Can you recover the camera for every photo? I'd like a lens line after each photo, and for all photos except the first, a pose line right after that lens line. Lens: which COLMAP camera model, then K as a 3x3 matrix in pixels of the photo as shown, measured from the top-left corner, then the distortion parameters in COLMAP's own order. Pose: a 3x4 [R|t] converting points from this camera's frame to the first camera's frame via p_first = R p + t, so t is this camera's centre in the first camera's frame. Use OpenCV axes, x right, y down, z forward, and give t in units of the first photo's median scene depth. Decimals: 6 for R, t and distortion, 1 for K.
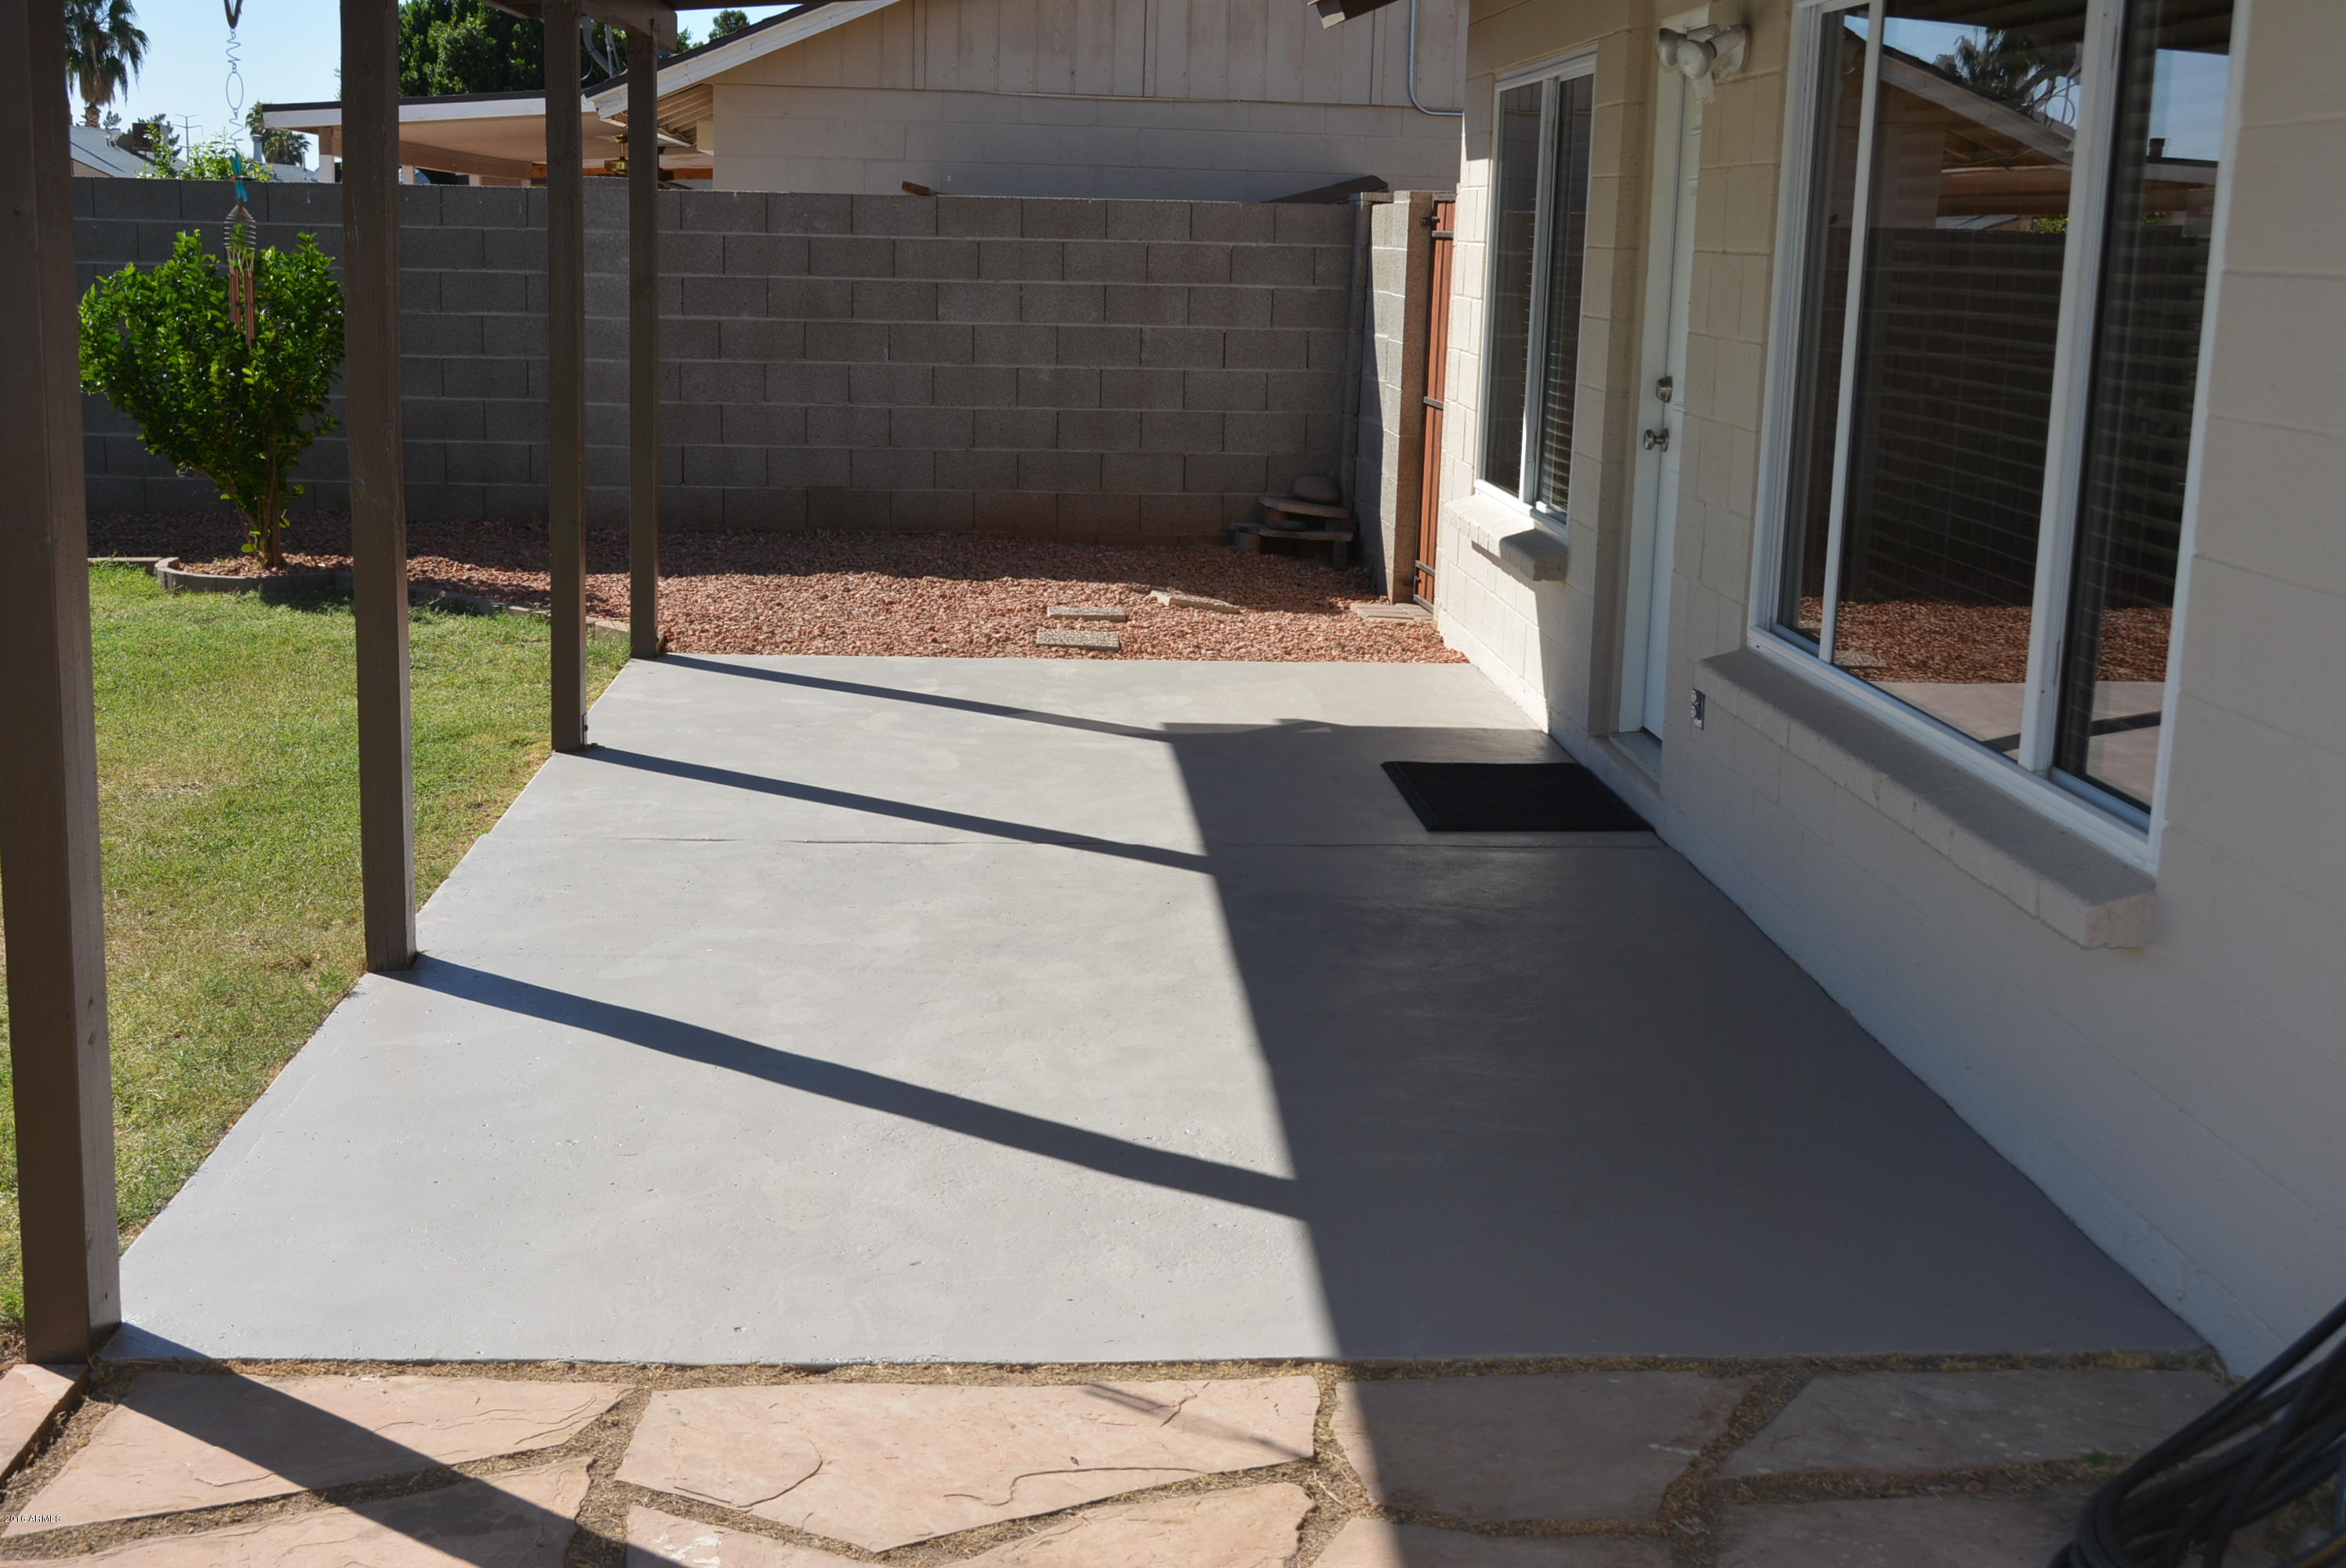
lens RADIAL K [[2799.1, 0, 1173.0], [0, 2799.1, 784.0], [0, 0, 1]] dist [-0.023647, 0.043864]
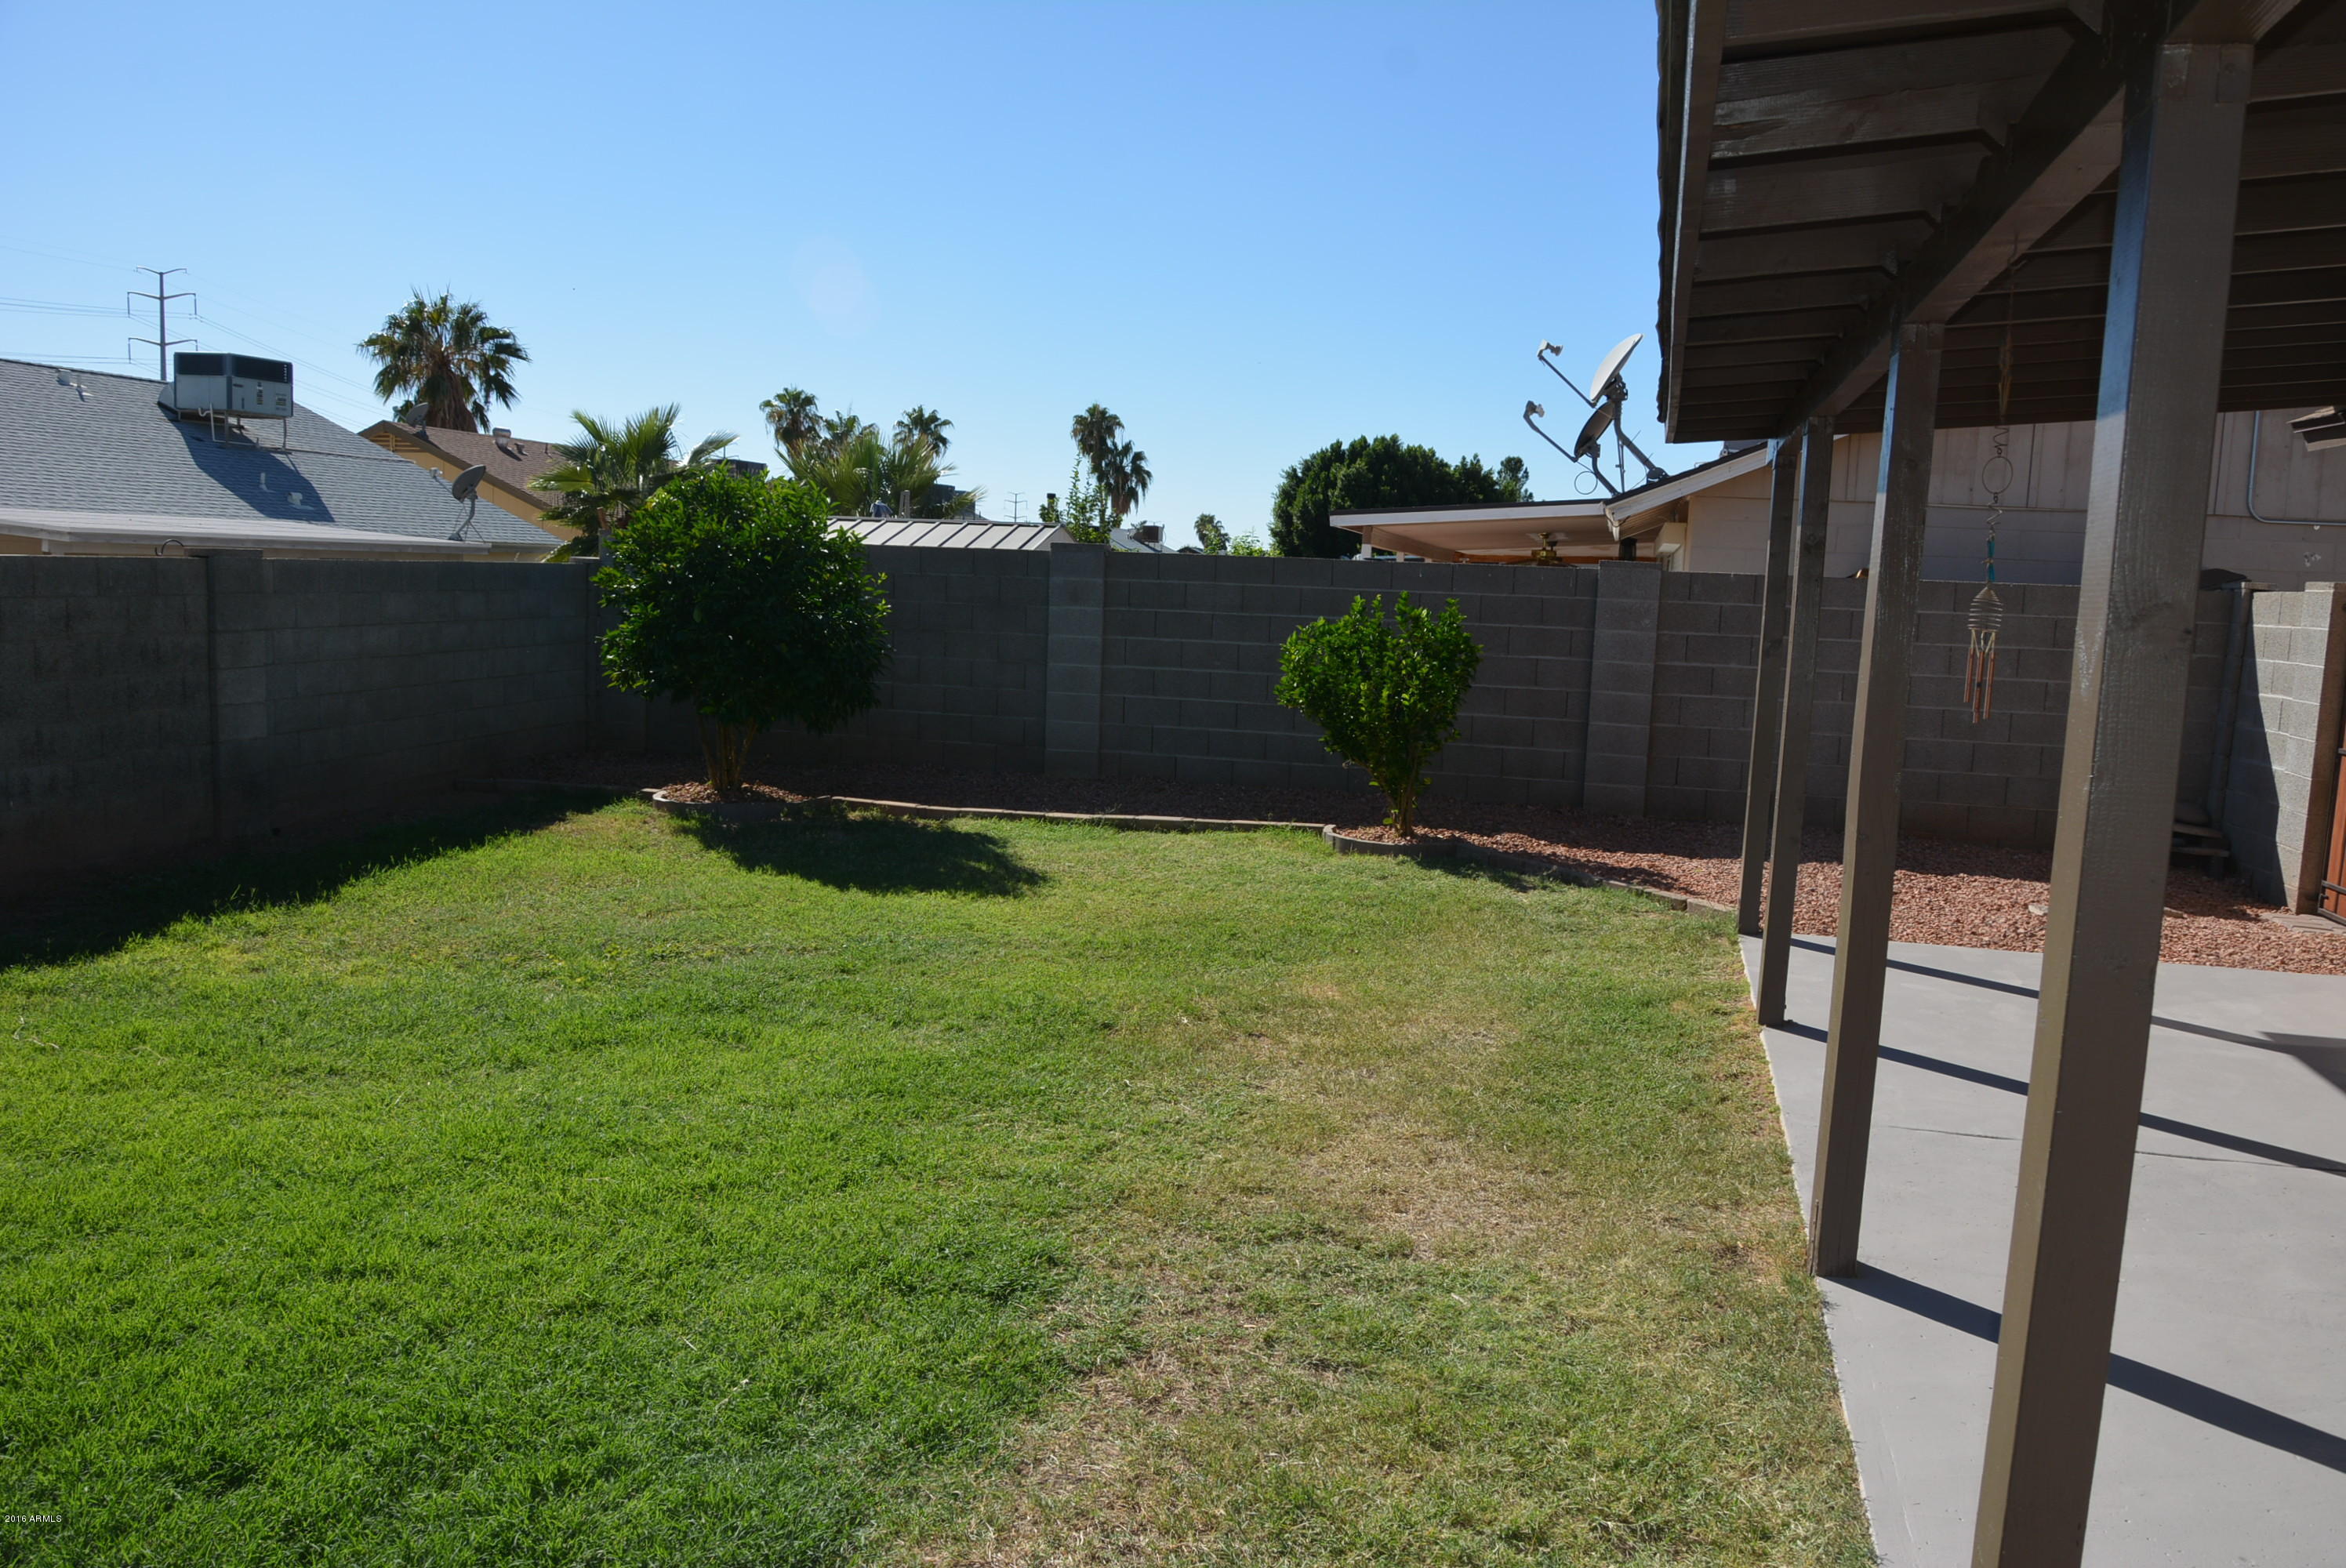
lens RADIAL K [[1778.6, 0, 1173.0], [0, 1778.6, 784.0], [0, 0, 1]] dist [-0.054421, 0.015614]
pose [[0.951951, 0.046716, -0.302666, -0.165806], [-0.073547, 0.994248, -0.077861, -0.026252], [0.297288, 0.096380, 0.949911, 0.127044]]
